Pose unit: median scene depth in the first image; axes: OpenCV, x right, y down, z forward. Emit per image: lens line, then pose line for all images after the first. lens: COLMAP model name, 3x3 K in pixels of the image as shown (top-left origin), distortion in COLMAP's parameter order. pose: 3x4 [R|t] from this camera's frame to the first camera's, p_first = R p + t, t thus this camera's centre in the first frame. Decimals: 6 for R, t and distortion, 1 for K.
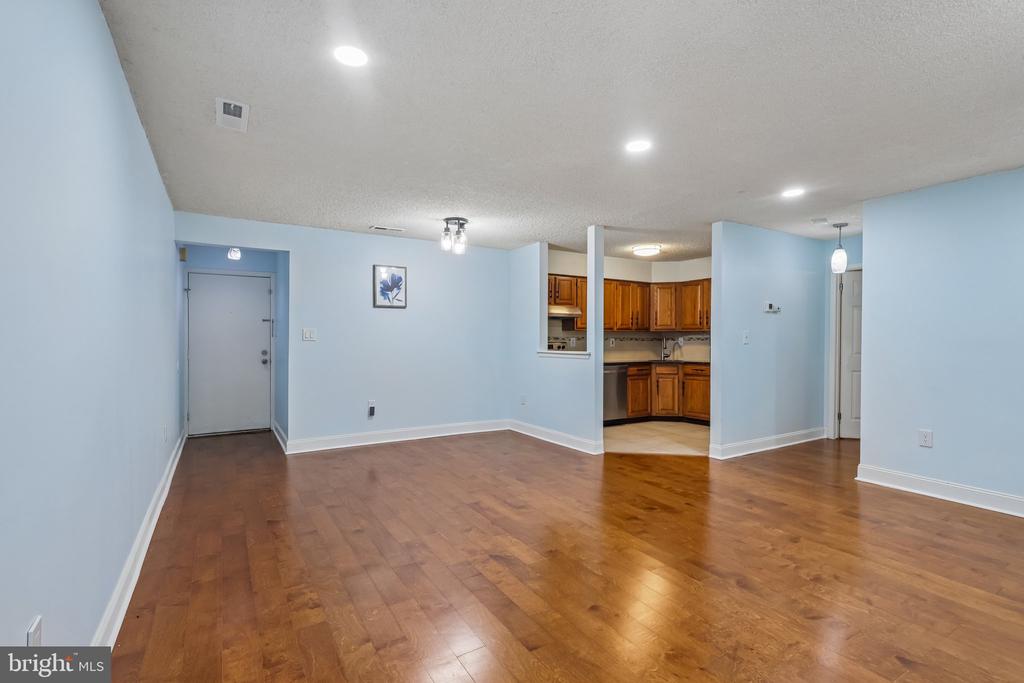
lens RADIAL K [[474.9, 0, 507.6], [0, 474.9, 342.6], [0, 0, 1]] dist [-0.000771, 0.001071]
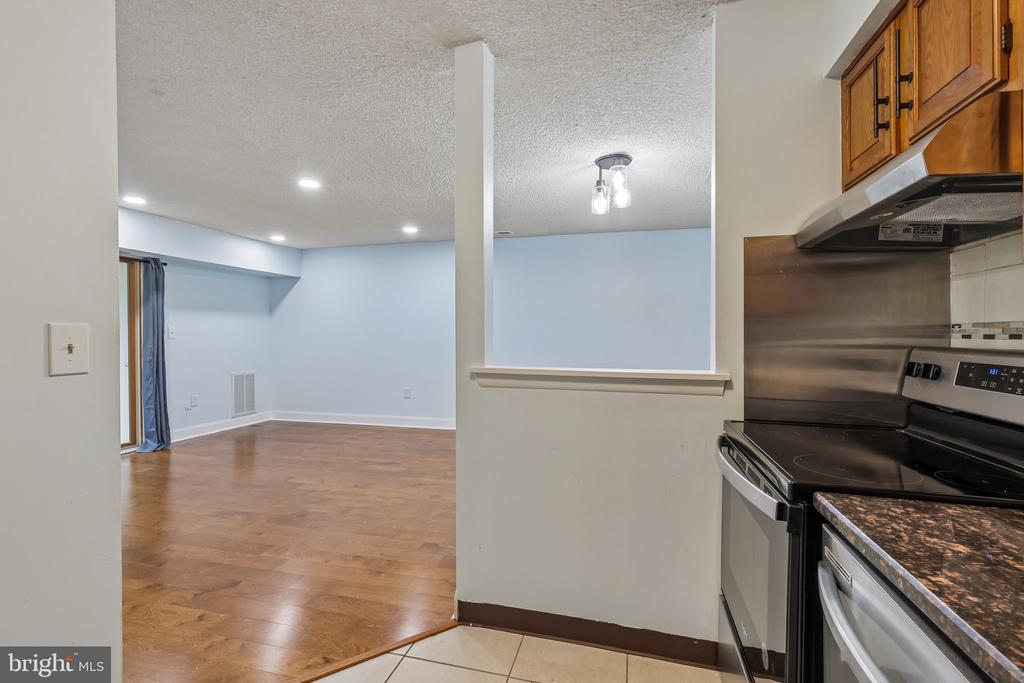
lens RADIAL K [[474.9, 0, 506.0], [0, 474.9, 337.5], [0, 0, 1]] dist [-0.000771, 0.001071]
pose [[-0.724812, -0.004328, -0.688933, 0.467153], [-0.010651, 0.999931, 0.004924, -0.006946], [0.688864, 0.010907, -0.724809, 1.383048]]
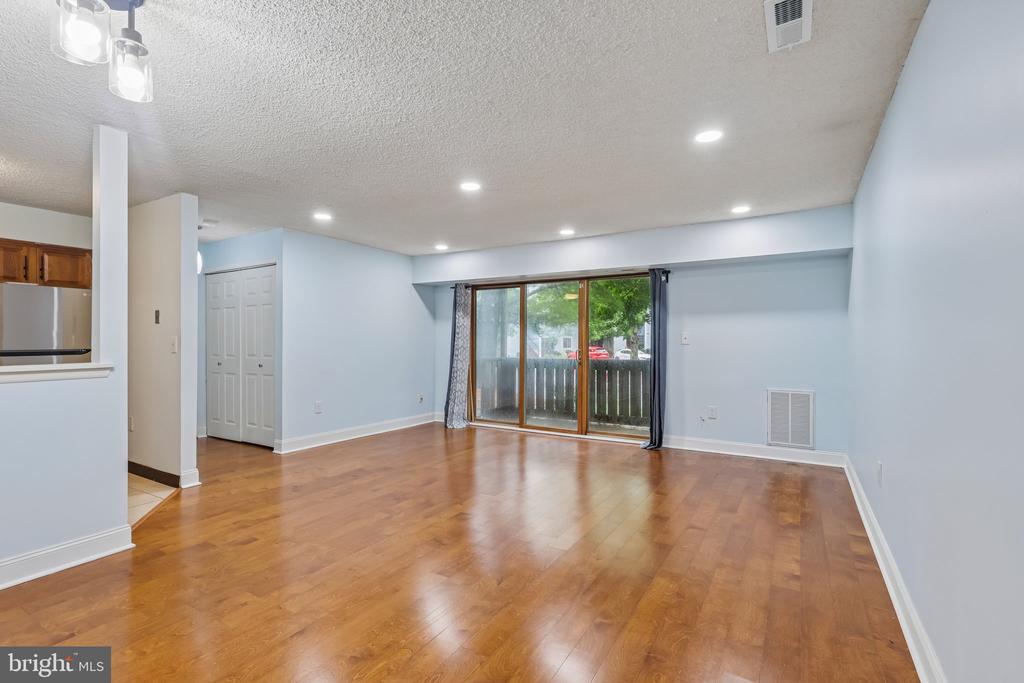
lens RADIAL K [[474.9, 0, 515.3], [0, 474.9, 336.1], [0, 0, 1]] dist [-0.000771, 0.001071]
pose [[-0.470653, 0.002935, 0.882314, -0.539795], [0.003230, 0.999993, -0.001604, -0.009639], [-0.882313, 0.002095, -0.470659, 0.898274]]
